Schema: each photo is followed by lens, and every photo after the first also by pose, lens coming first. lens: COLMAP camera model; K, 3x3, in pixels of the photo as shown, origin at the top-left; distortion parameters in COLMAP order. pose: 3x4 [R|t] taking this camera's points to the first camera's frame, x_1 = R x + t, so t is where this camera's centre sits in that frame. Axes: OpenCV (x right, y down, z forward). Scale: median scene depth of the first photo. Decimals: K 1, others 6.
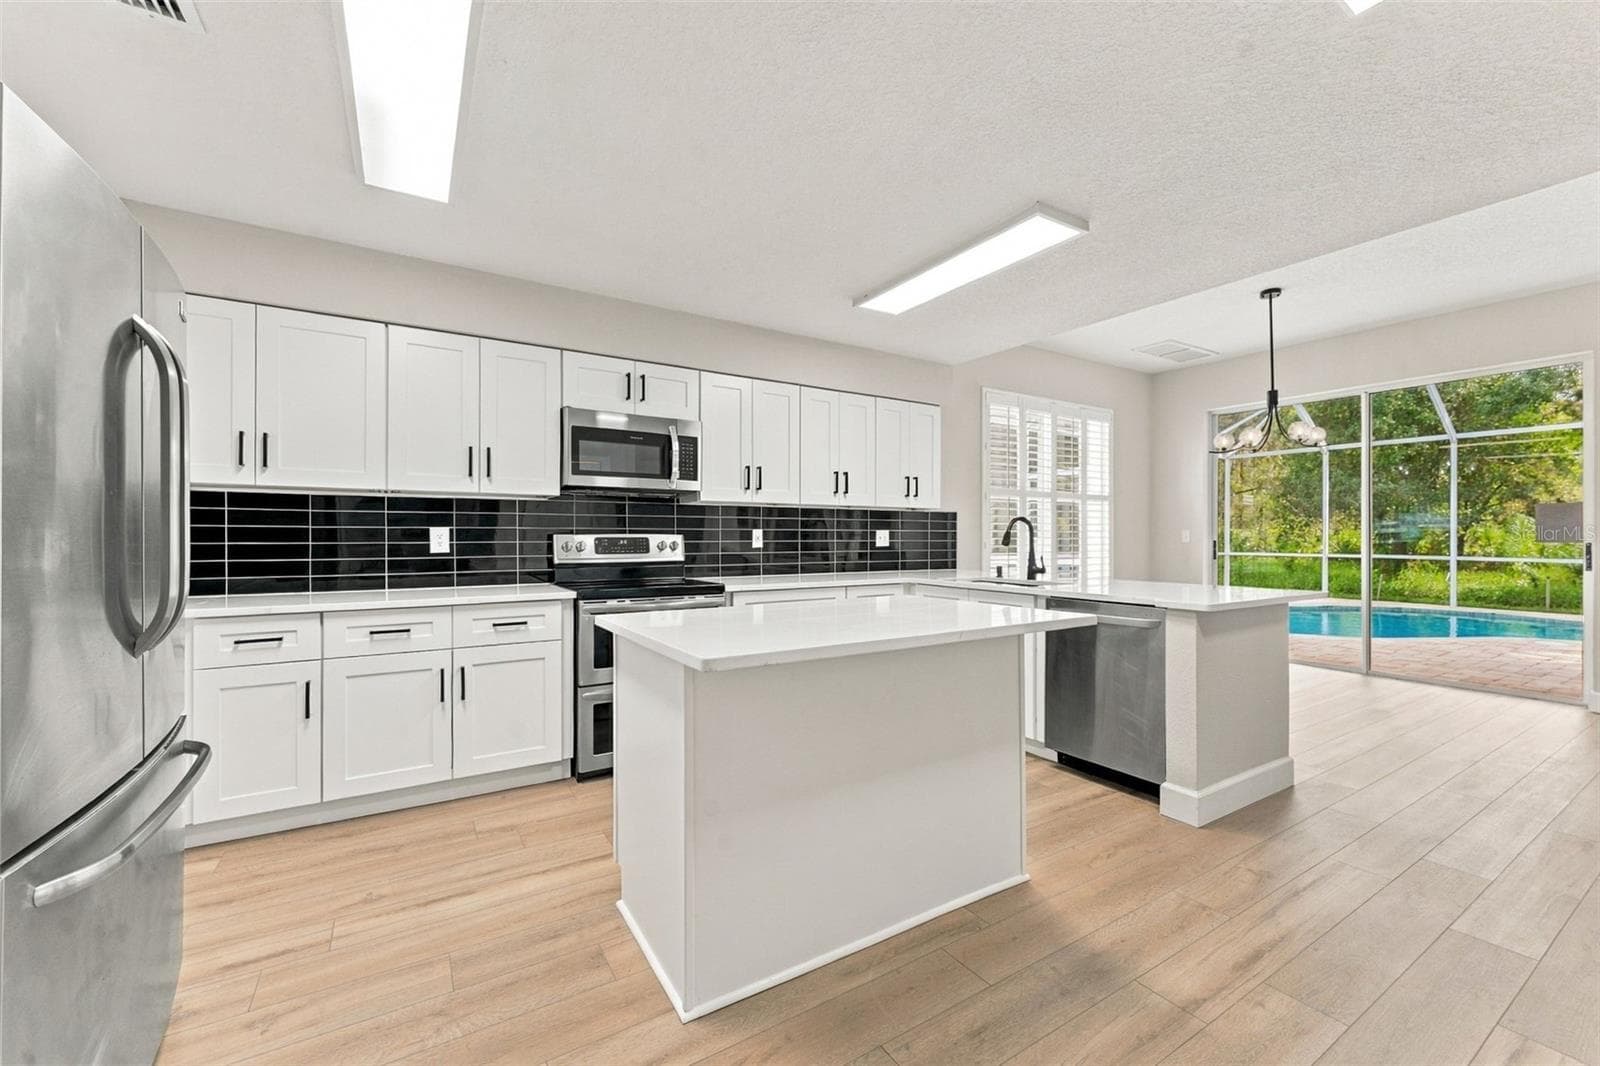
lens RADIAL K [[640.1, 0, 791.4], [0, 640.1, 534.8], [0, 0, 1]] dist [-0.004786, -0.000007]
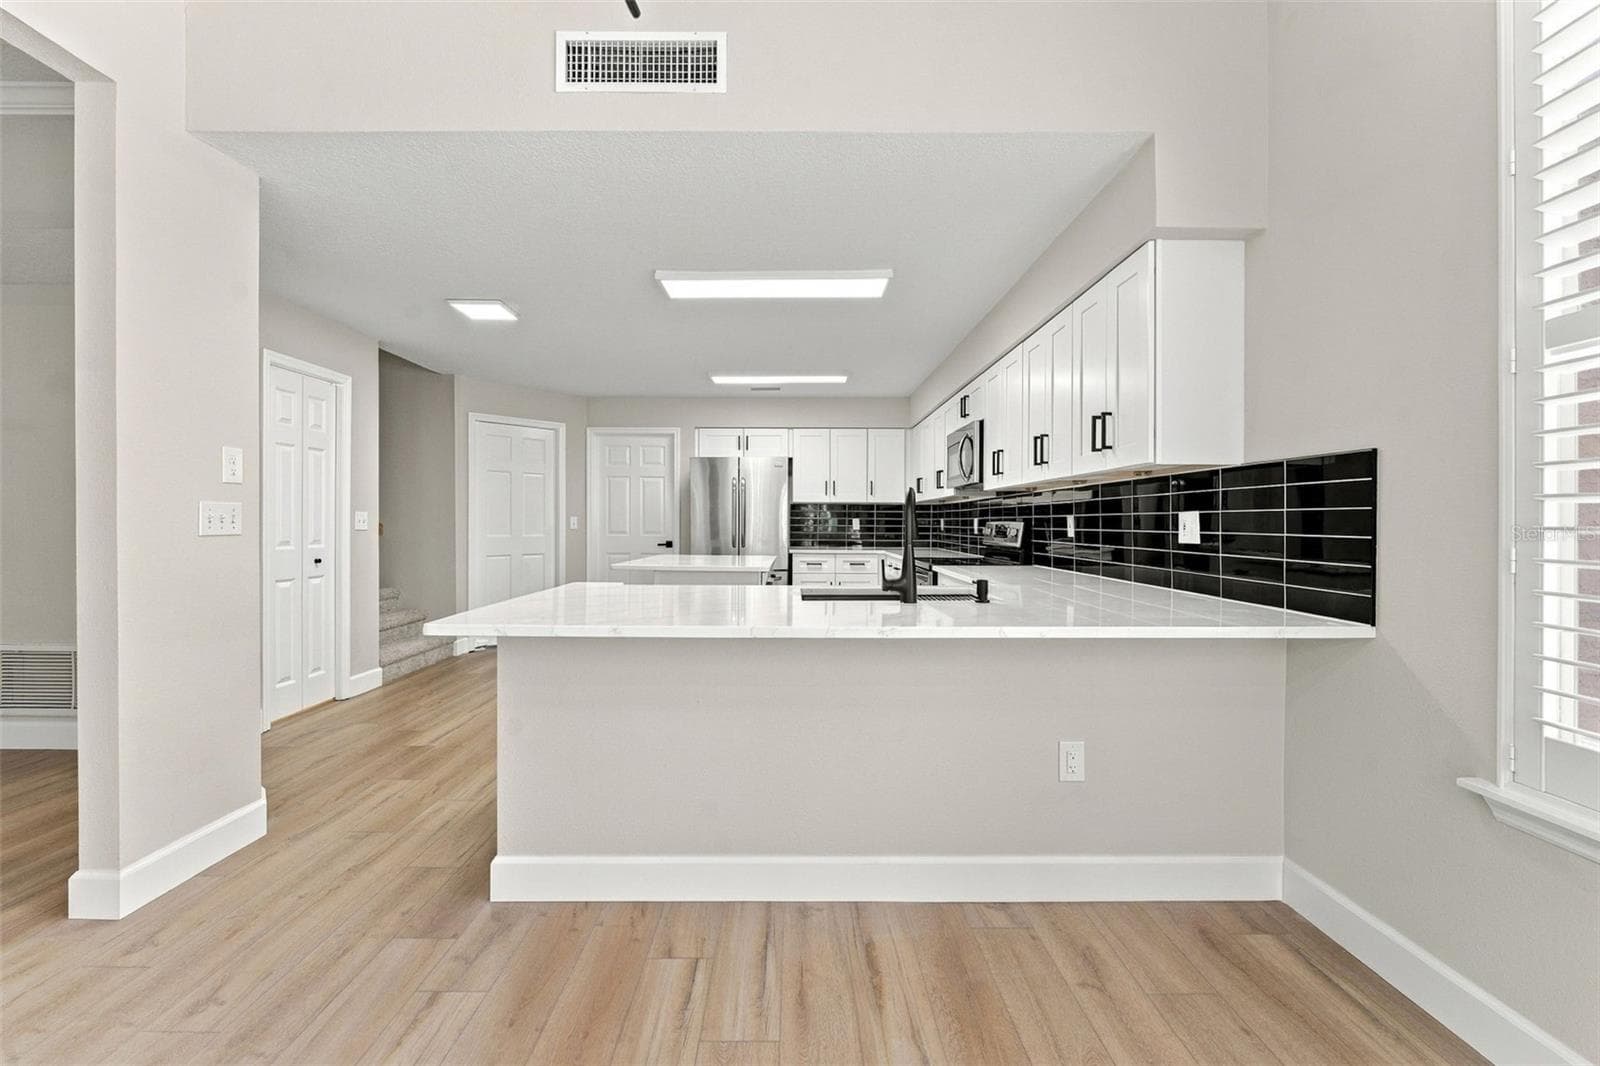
lens RADIAL K [[640.1, 0, 804.6], [0, 640.1, 523.8], [0, 0, 1]] dist [-0.004786, -0.000007]
pose [[-0.500974, -0.001465, -0.865461, 0.925056], [-0.003210, 0.999995, 0.000165, 0.004025], [0.865456, 0.002861, -0.500976, 1.241939]]
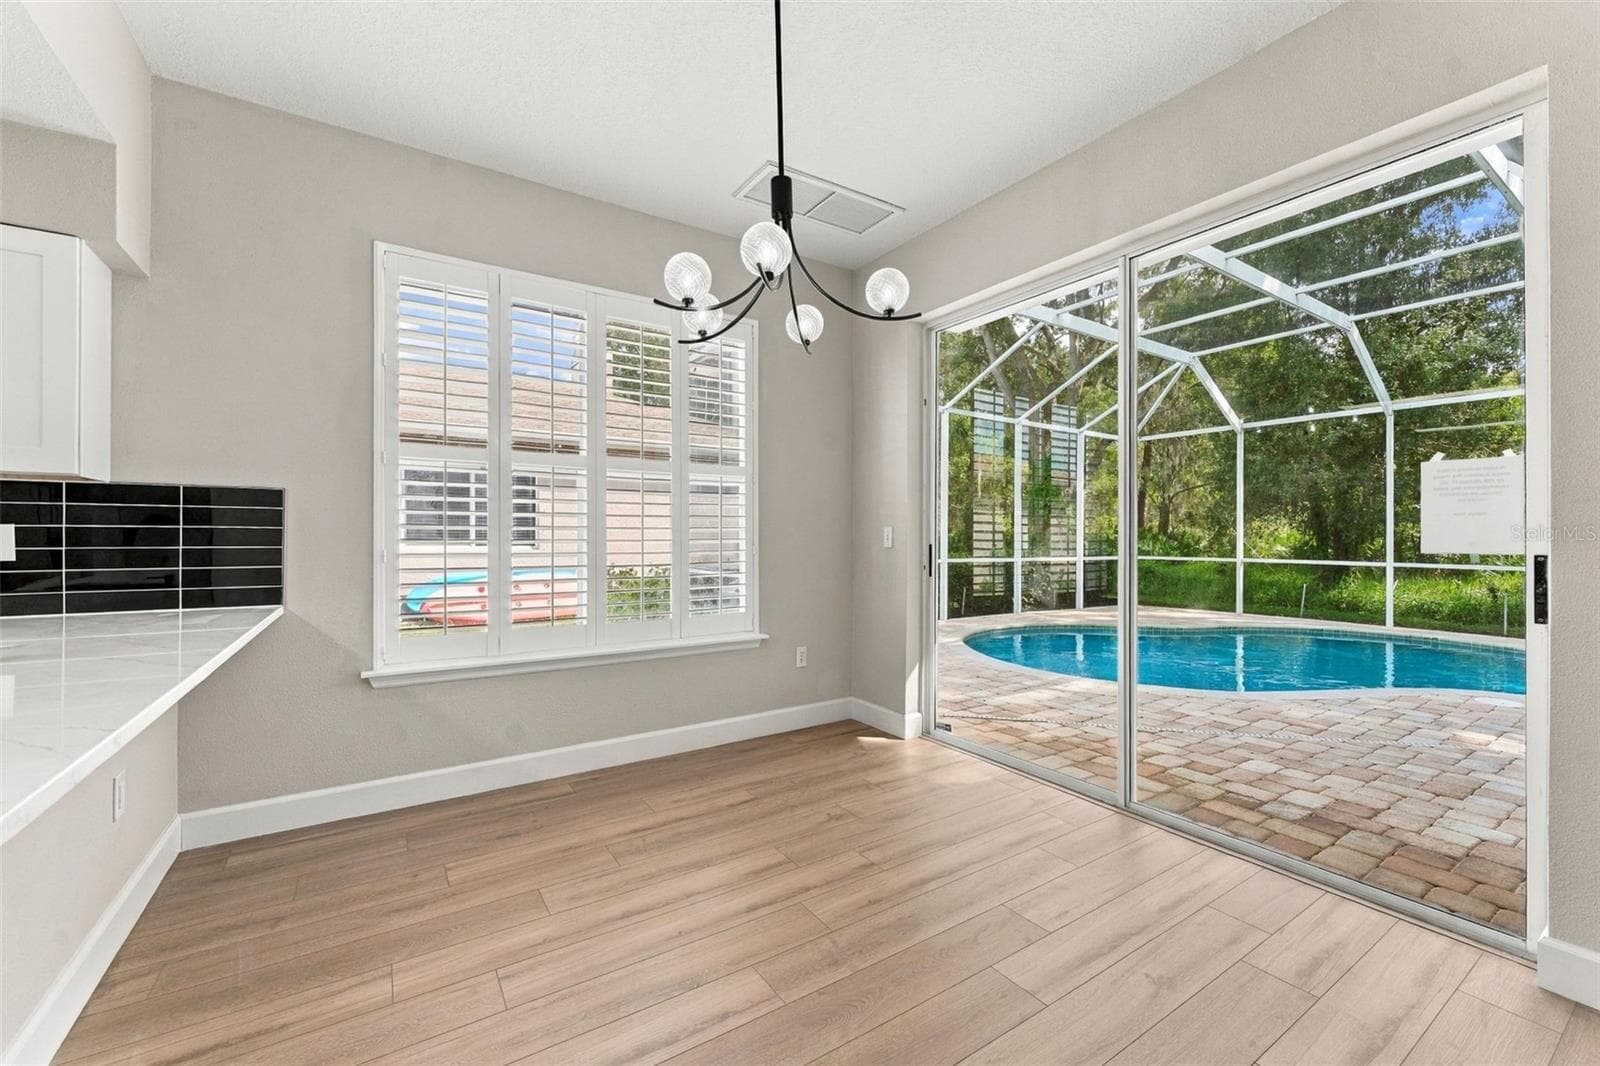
lens RADIAL K [[640.1, 0, 786.0], [0, 640.1, 536.7], [0, 0, 1]] dist [-0.004786, -0.000007]
pose [[0.999902, -0.000354, 0.013984, 0.865363], [0.000310, 0.999995, 0.003134, -0.000680], [-0.013985, -0.003129, 0.999897, 0.689752]]
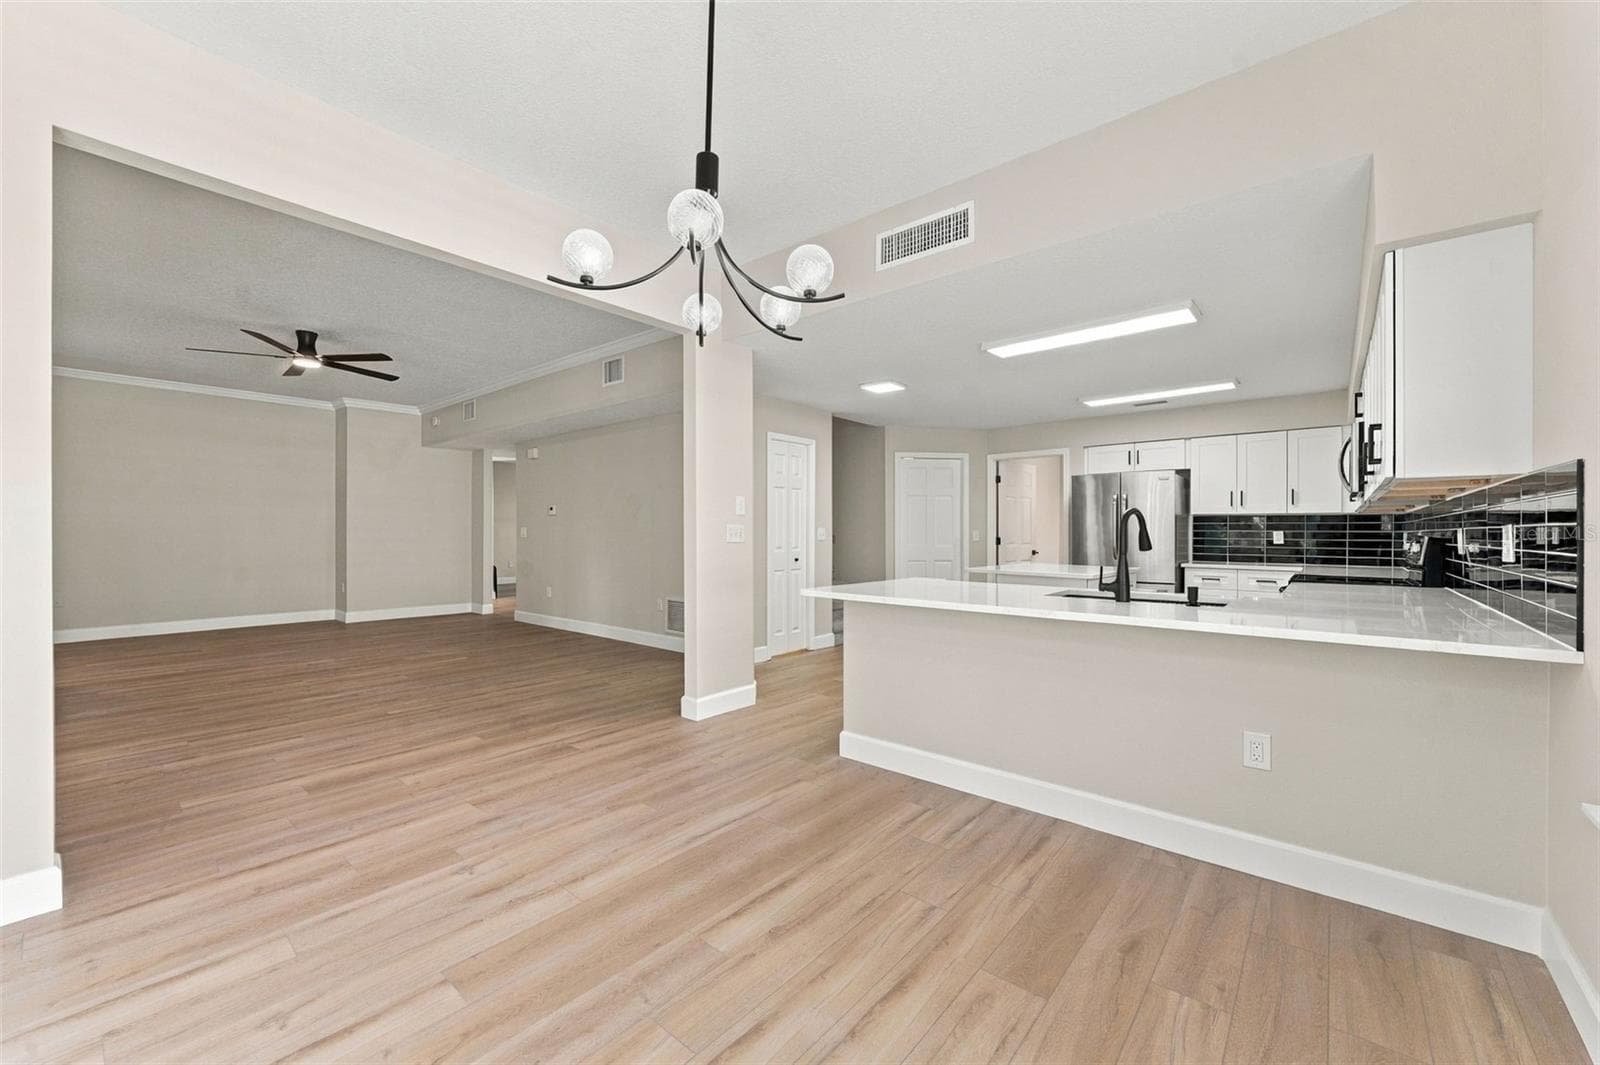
lens RADIAL K [[640.1, 0, 801.7], [0, 640.1, 535.7], [0, 0, 1]] dist [-0.004786, -0.000007]
pose [[-0.944220, -0.003309, -0.329299, 0.949014], [-0.004588, 0.999985, 0.003108, 0.000829], [0.329284, 0.004446, -0.944221, 1.578344]]
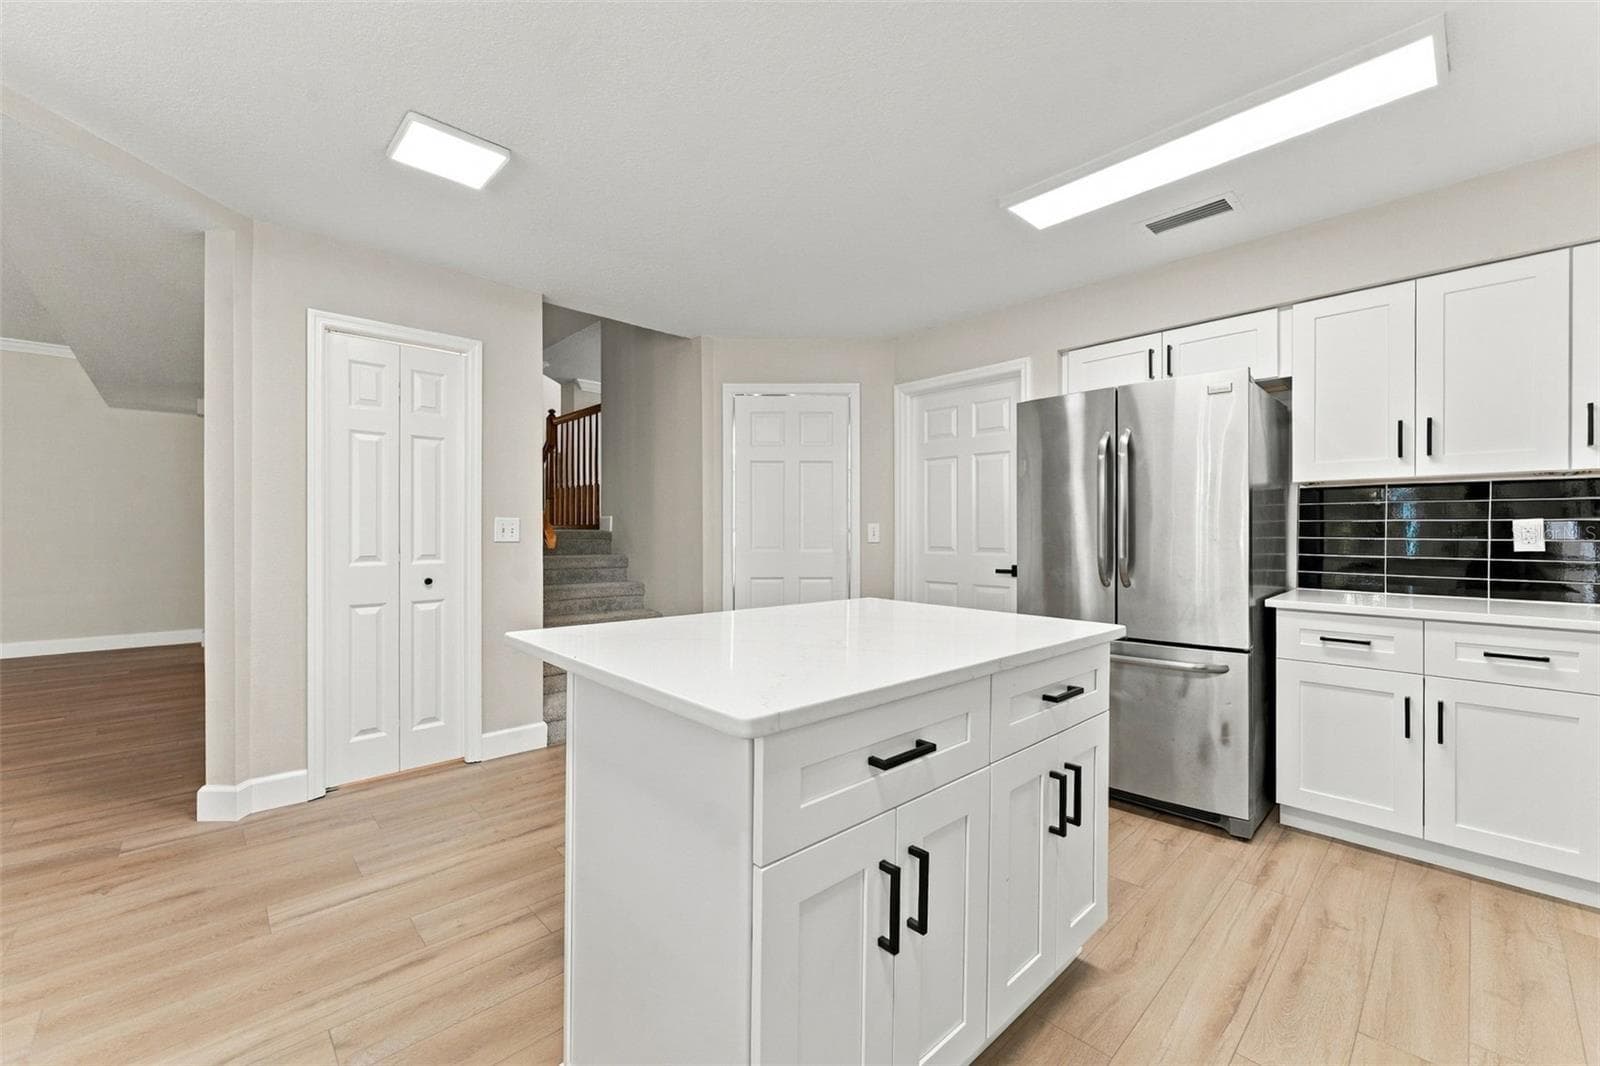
lens RADIAL K [[640.1, 0, 802.6], [0, 640.1, 535.2], [0, 0, 1]] dist [-0.004786, -0.000007]
pose [[-0.976338, -0.002973, -0.216228, 0.154103], [-0.003611, 0.999990, 0.002559, 0.005104], [0.216219, 0.003280, -0.976339, 0.935657]]
